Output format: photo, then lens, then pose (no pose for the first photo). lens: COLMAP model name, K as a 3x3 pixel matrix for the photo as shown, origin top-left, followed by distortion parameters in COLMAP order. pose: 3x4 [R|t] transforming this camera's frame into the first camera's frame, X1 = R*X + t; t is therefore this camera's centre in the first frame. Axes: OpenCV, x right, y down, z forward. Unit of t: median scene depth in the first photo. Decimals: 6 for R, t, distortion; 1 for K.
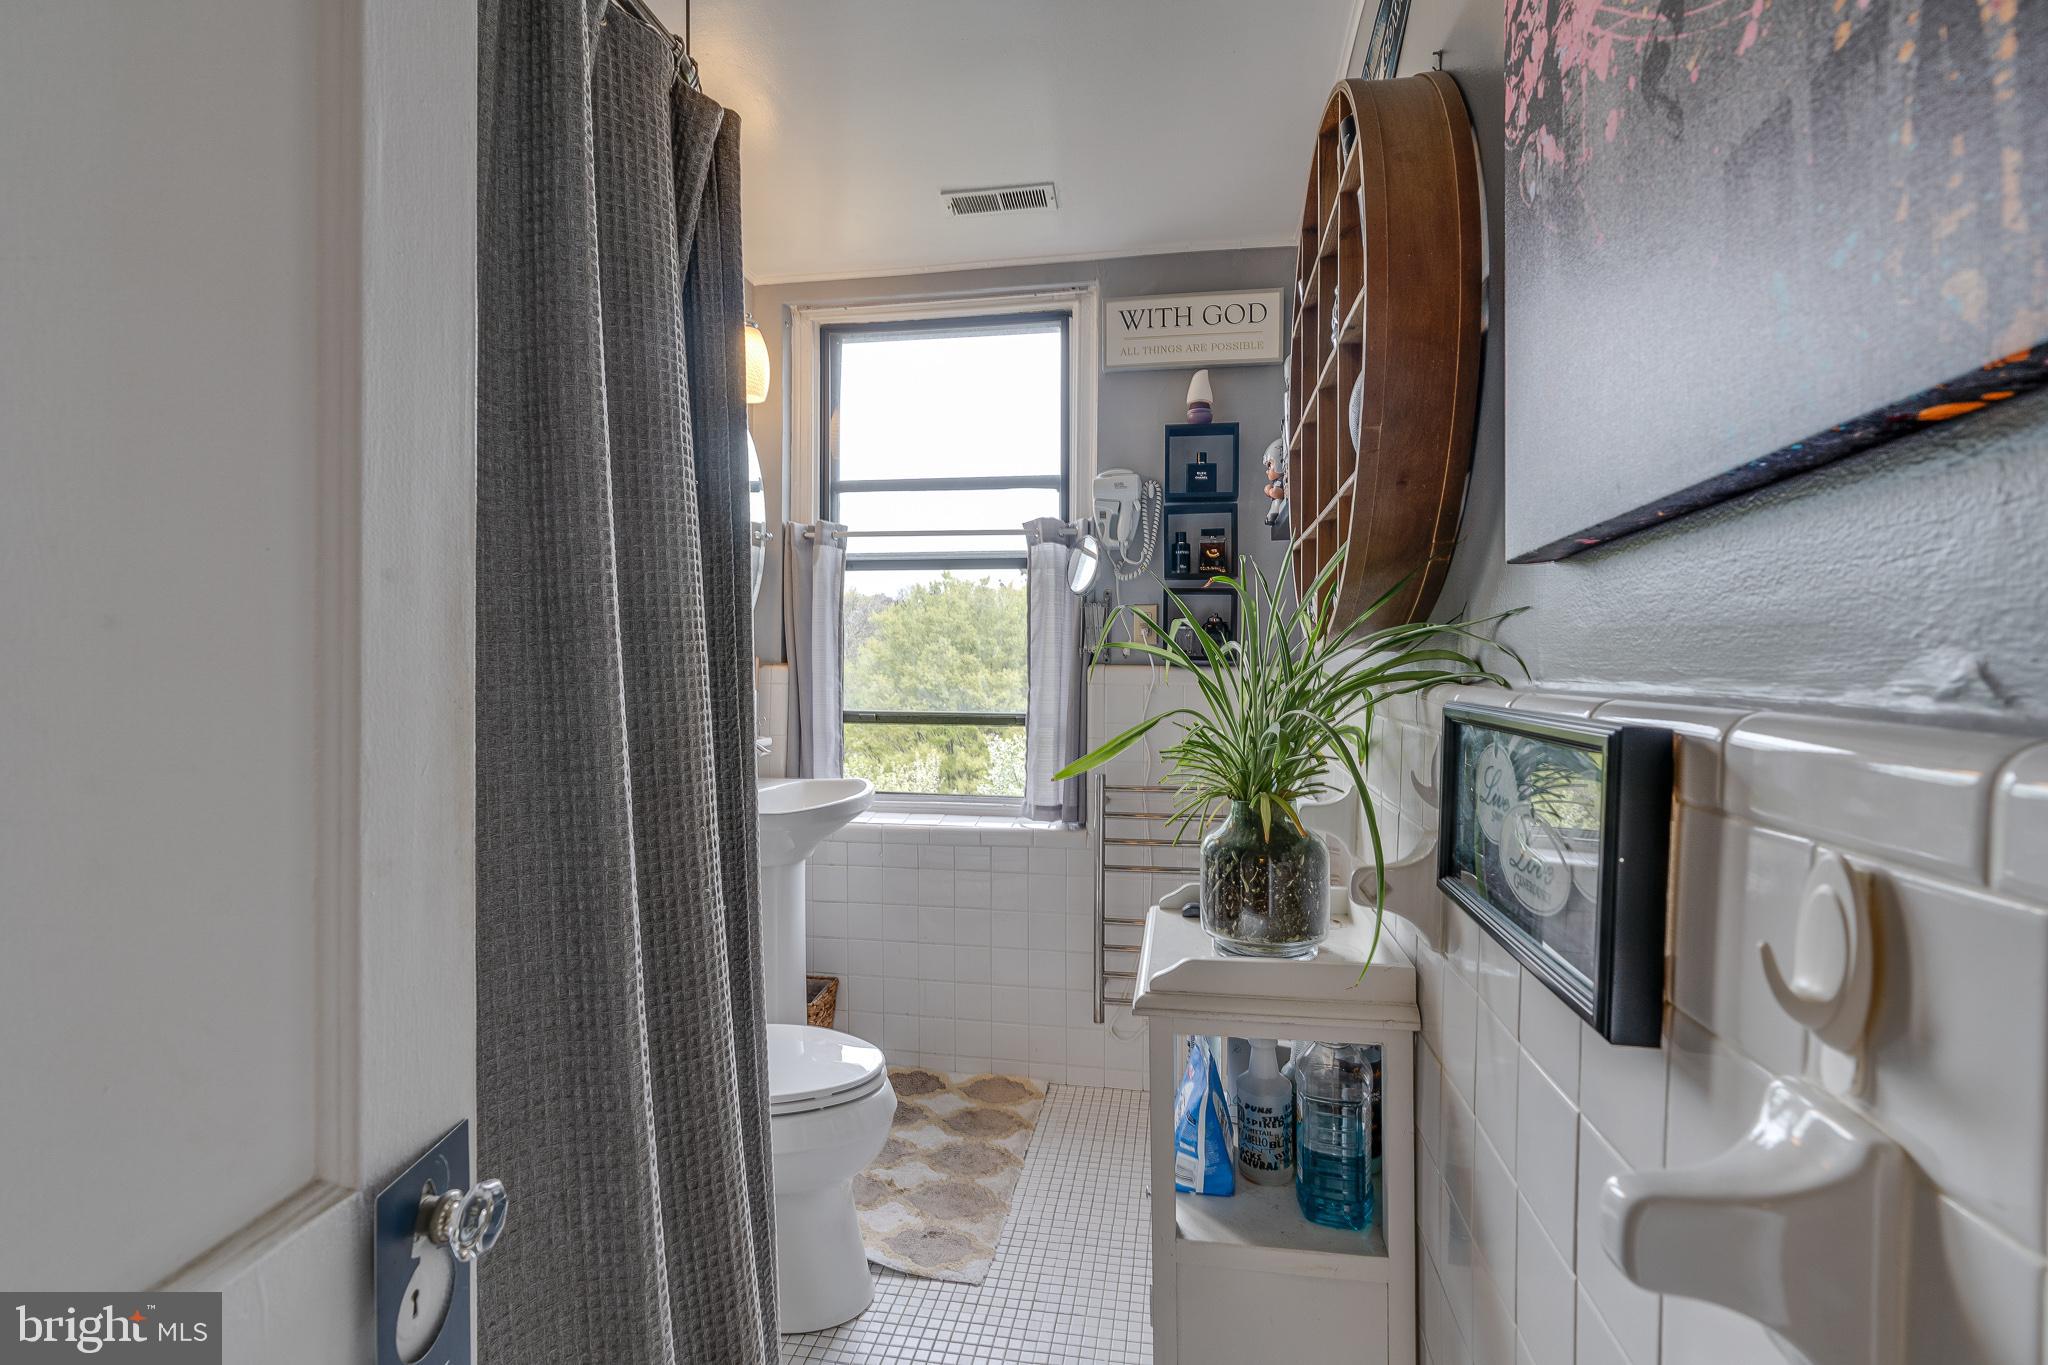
lens RADIAL K [[931.8, 0, 1032.1], [0, 931.8, 656.6], [0, 0, 1]] dist [-0.007256, 0.003426]
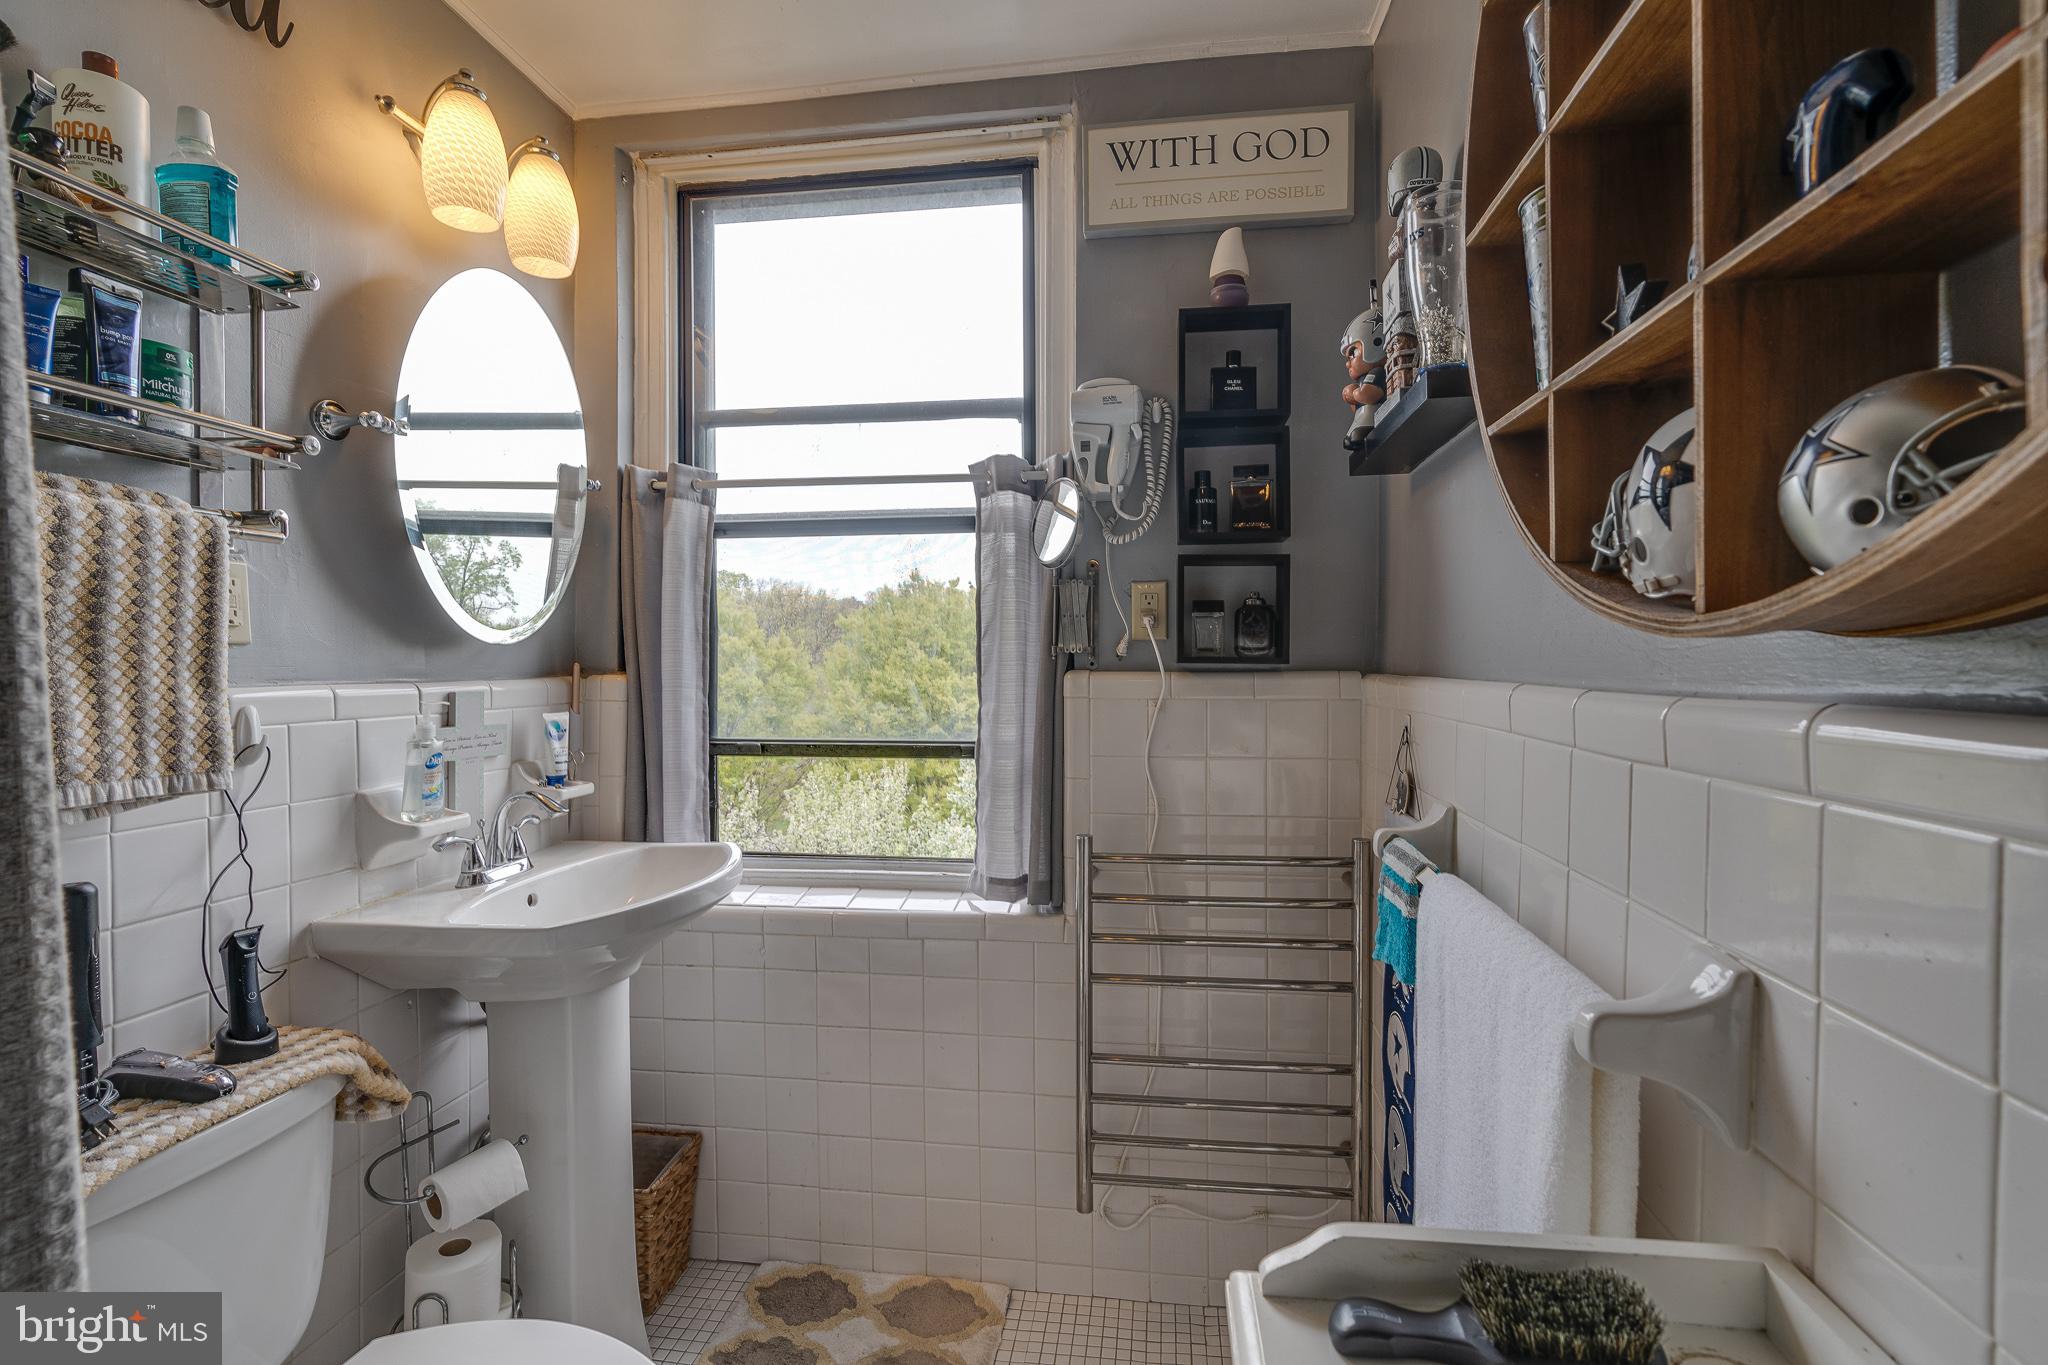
lens RADIAL K [[931.8, 0, 1032.1], [0, 931.8, 656.6], [0, 0, 1]] dist [-0.007256, 0.003426]
pose [[0.999507, -0.006225, 0.030788, 0.015430], [0.006340, 0.999973, -0.003620, 0.000890], [-0.030764, 0.003813, 0.999519, 0.320204]]
